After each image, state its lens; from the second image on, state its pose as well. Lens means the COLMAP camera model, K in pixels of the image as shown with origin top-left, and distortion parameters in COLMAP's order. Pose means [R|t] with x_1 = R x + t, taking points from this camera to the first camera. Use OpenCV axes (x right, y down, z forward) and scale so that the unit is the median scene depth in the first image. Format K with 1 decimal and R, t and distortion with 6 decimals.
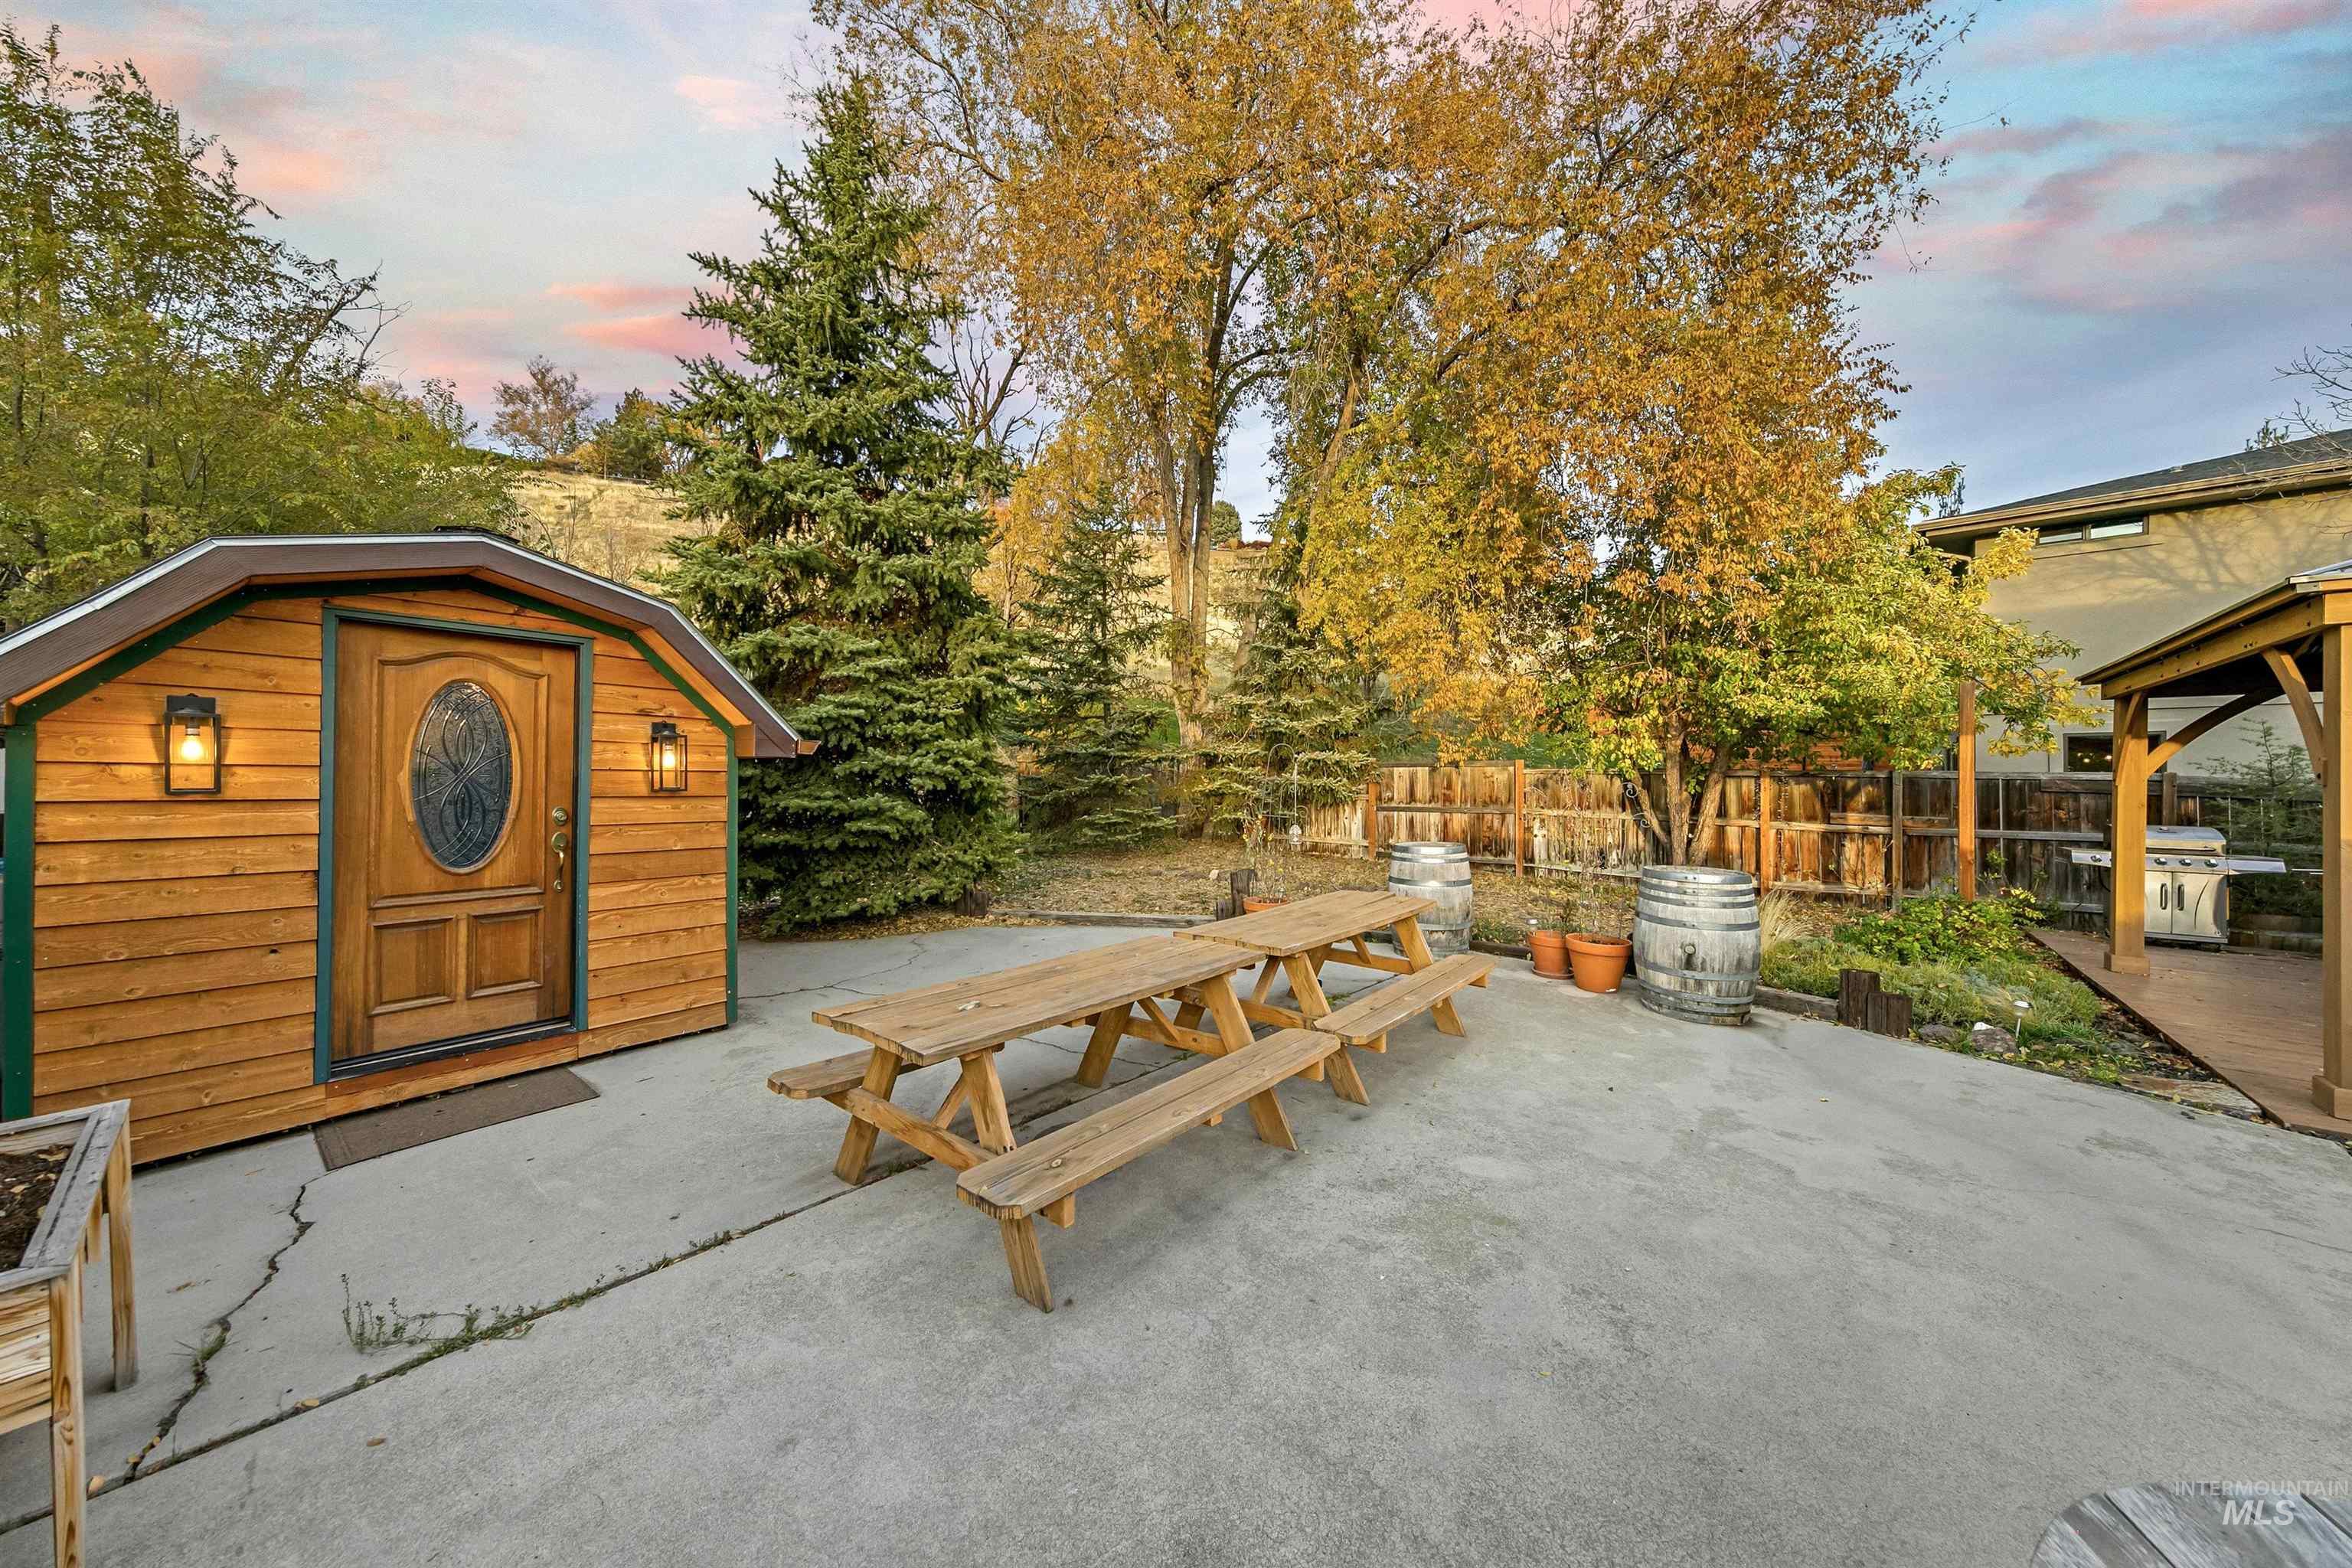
lens RADIAL K [[792.0, 0, 1174.6], [0, 792.0, 769.2], [0, 0, 1]] dist [0.000744, -0.000141]
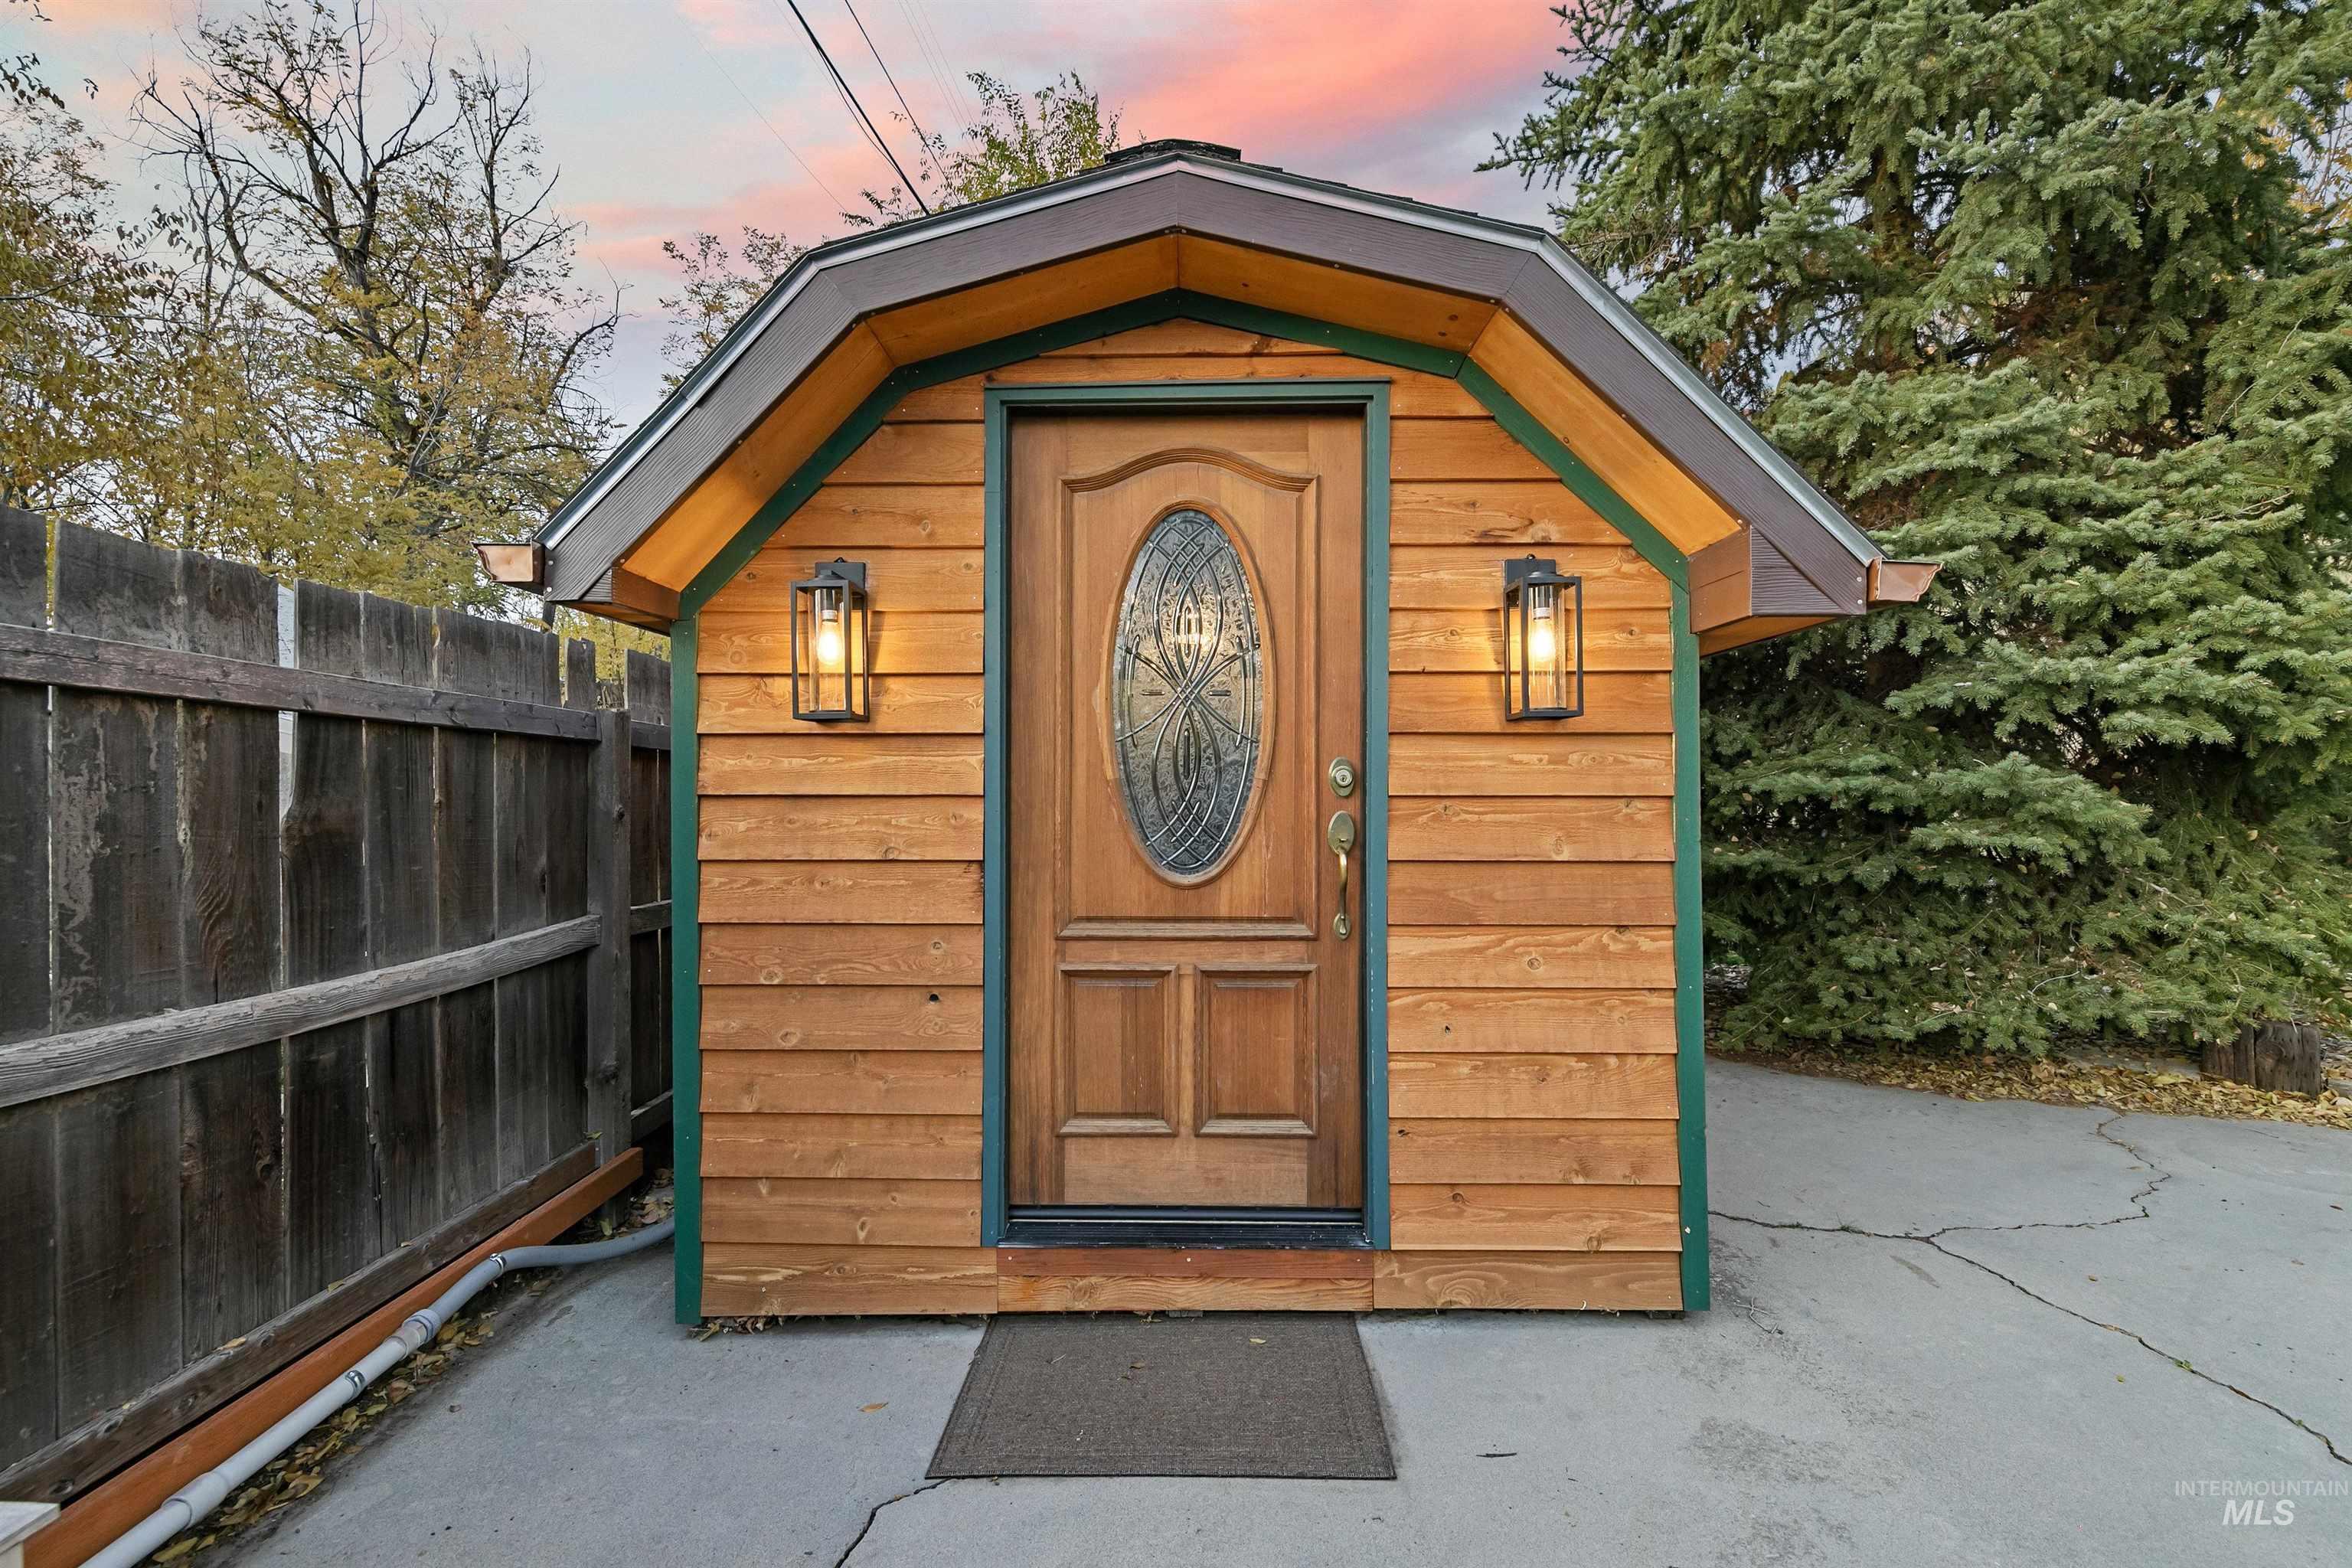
lens RADIAL K [[1083.2, 0, 1176.0], [0, 1083.2, 784.0], [0, 0, 1]] dist [0.005564, 0.000794]
pose [[0.621090, -0.008237, -0.783696, -0.321502], [0.014579, 0.999893, 0.001045, 0.059950], [0.783604, -0.012075, 0.621143, 0.509365]]
